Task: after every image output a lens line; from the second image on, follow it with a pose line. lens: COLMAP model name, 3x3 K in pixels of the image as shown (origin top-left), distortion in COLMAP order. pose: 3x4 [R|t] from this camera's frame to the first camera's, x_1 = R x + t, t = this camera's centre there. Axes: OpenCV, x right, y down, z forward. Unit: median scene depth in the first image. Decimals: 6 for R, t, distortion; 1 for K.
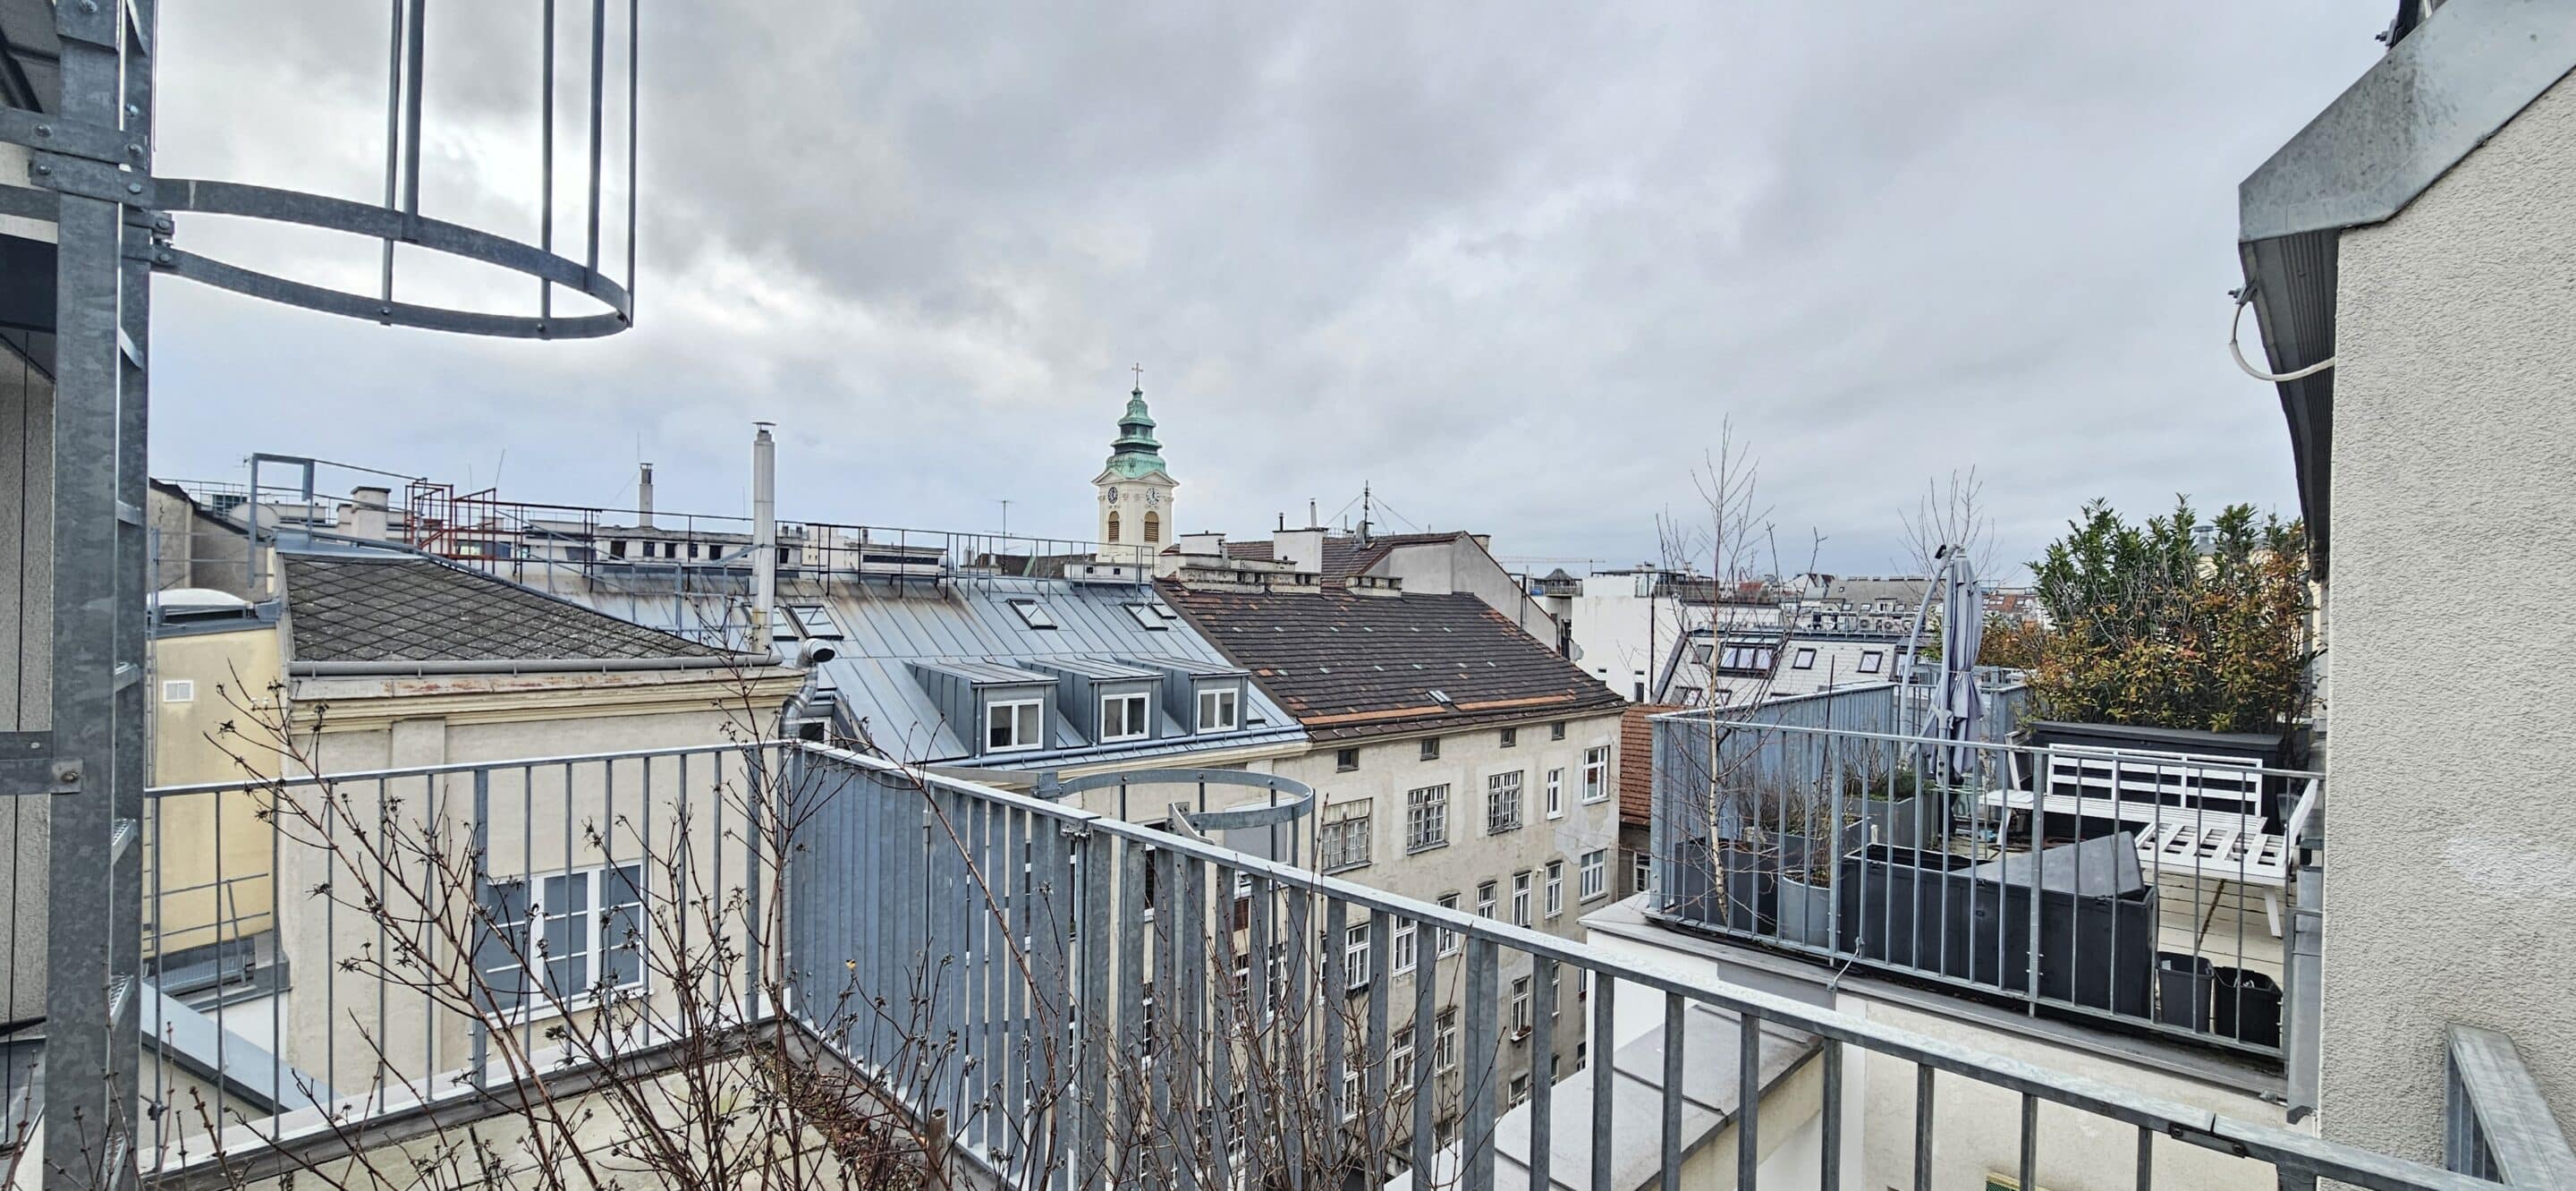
lens RADIAL K [[1048.6, 0, 1267.7], [0, 1048.6, 606.7], [0, 0, 1]] dist [0.002476, -0.000392]
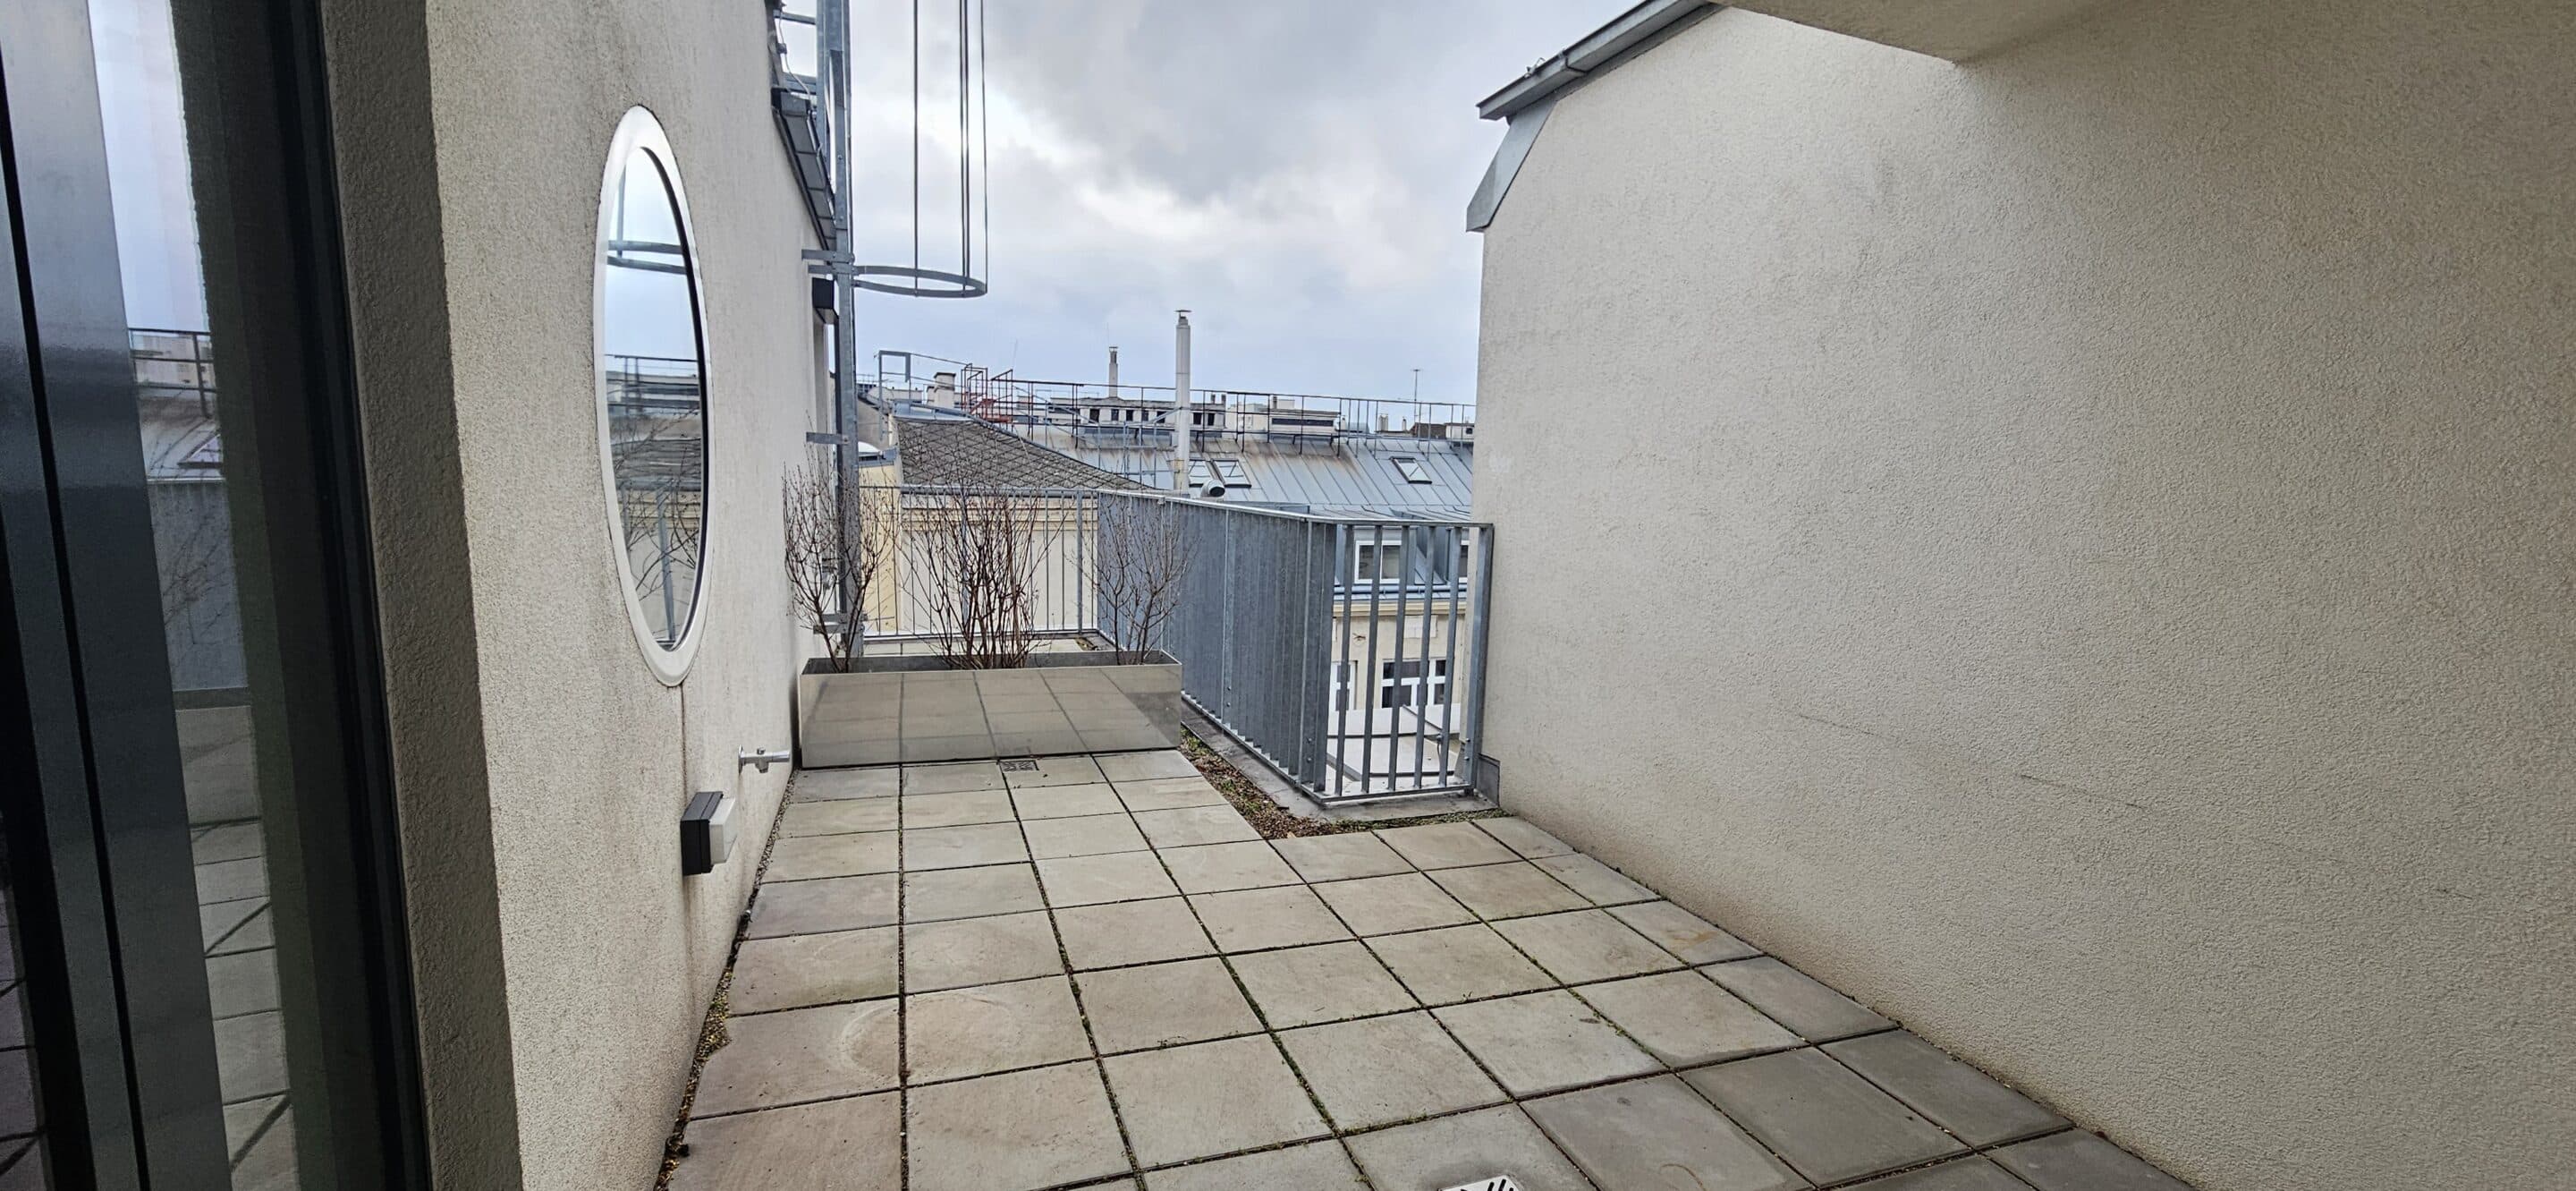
lens RADIAL K [[1048.6, 0, 1268.9], [0, 1048.6, 608.7], [0, 0, 1]] dist [0.002476, -0.000392]
pose [[0.913941, 0.060885, -0.401255, 0.114887], [-0.011305, 0.992118, 0.124793, 0.018474], [0.405690, -0.109517, 0.907426, -0.119724]]
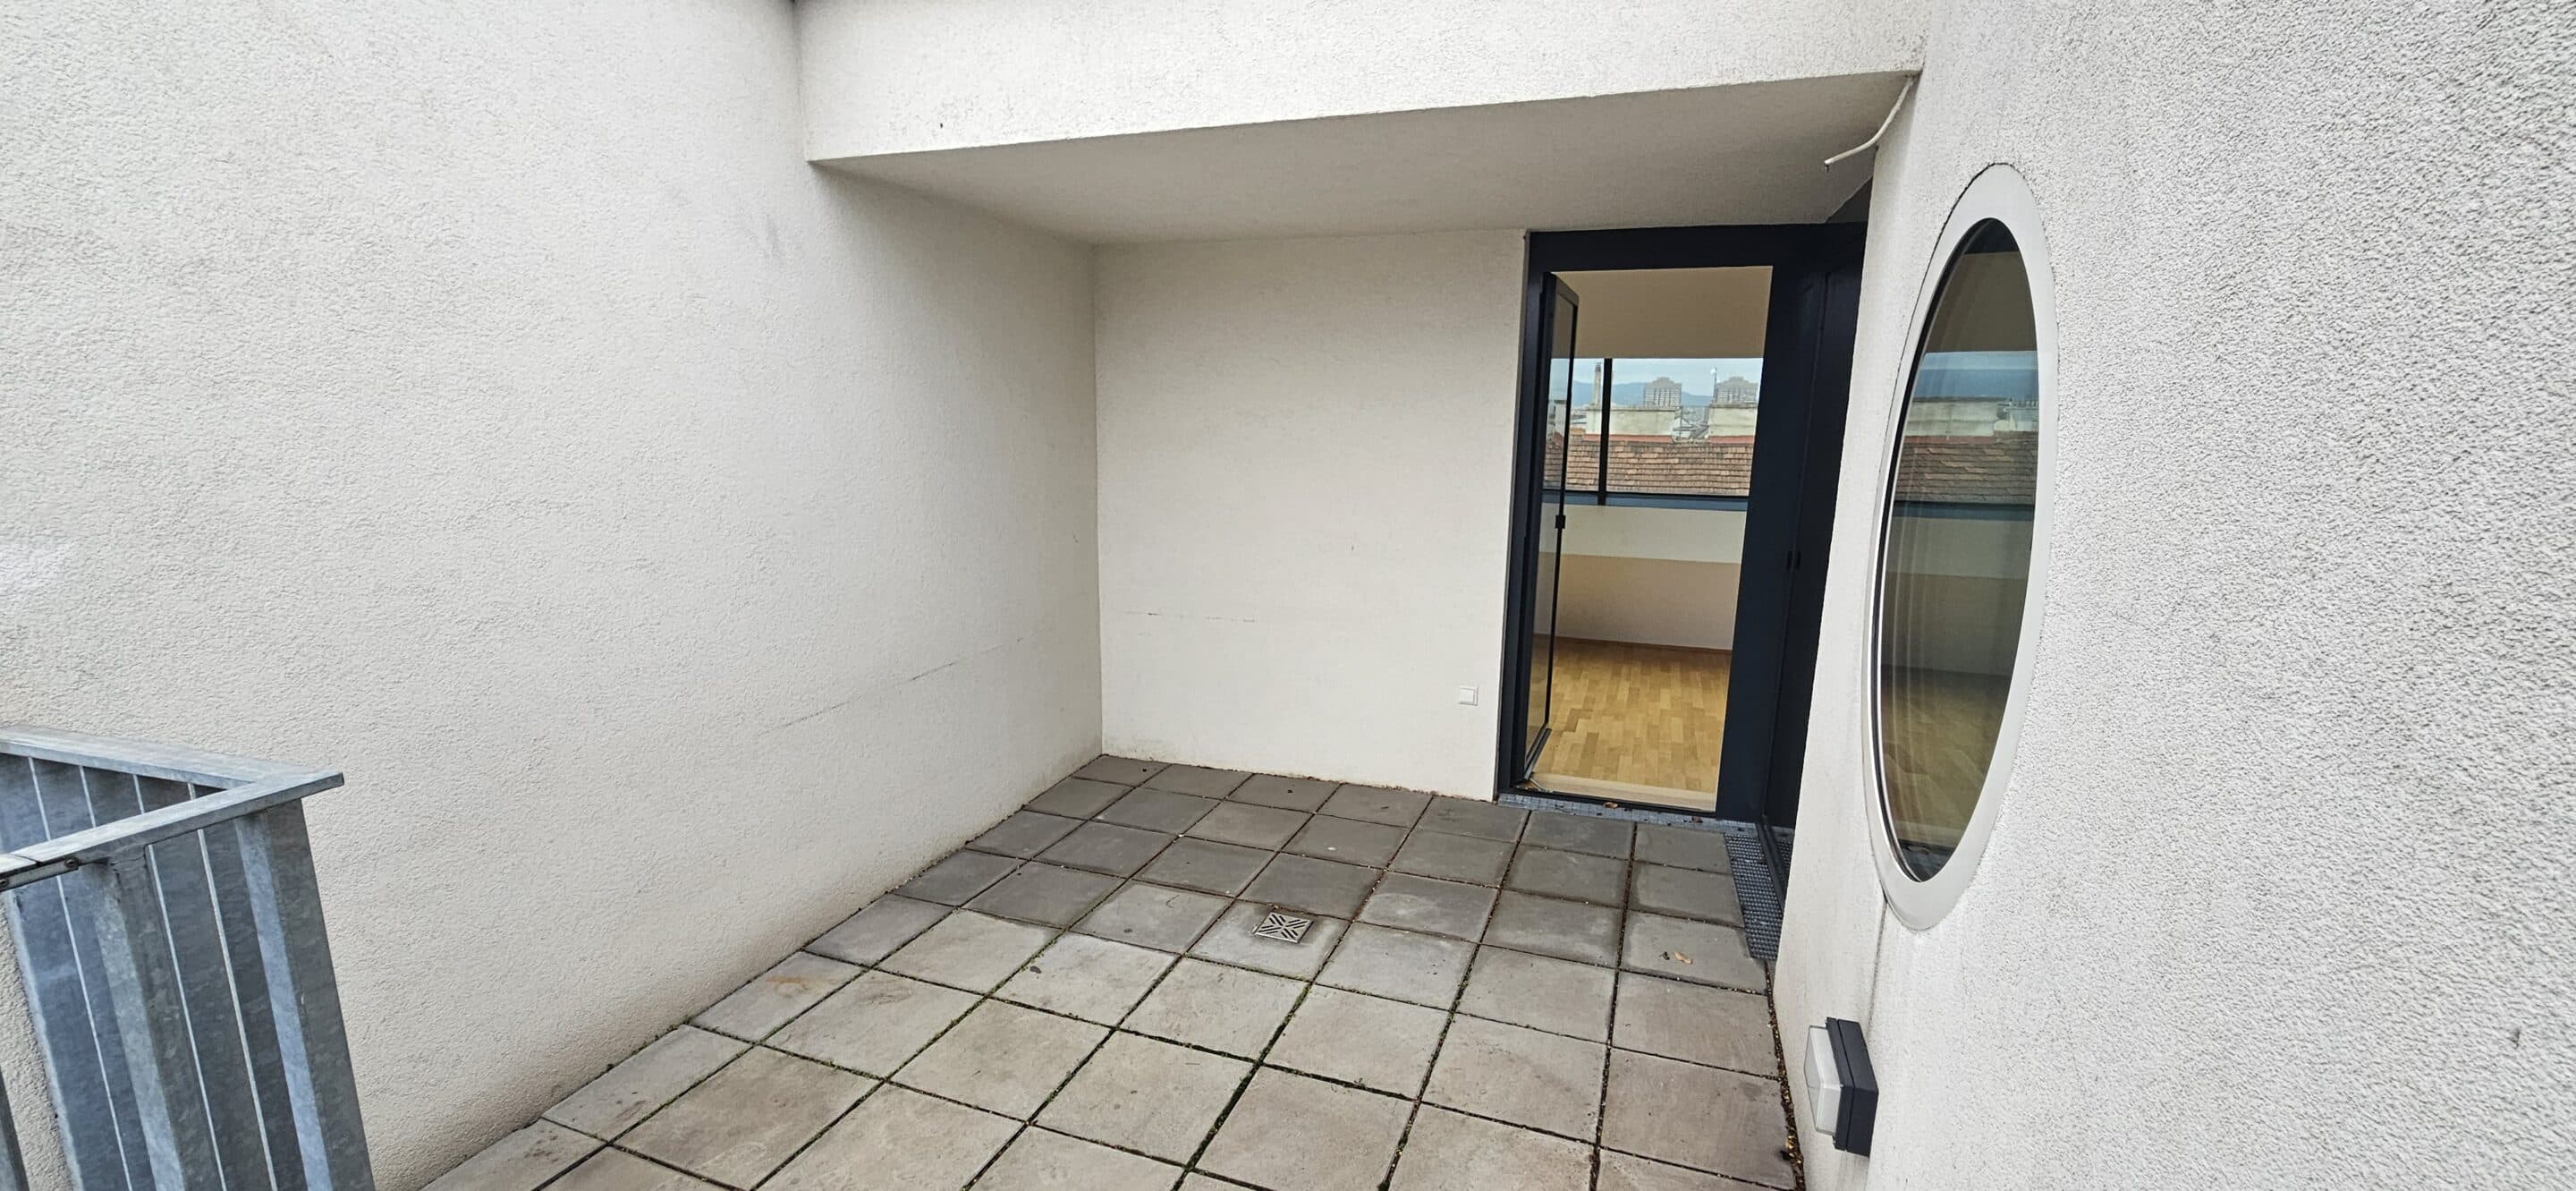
lens RADIAL K [[1048.6, 0, 1281.1], [0, 1048.6, 597.5], [0, 0, 1]] dist [0.002476, -0.000392]
pose [[-0.436947, -0.183175, 0.880638, -0.924092], [-0.019931, 0.980776, 0.194115, -0.102731], [-0.899266, 0.067266, -0.432198, 0.949856]]
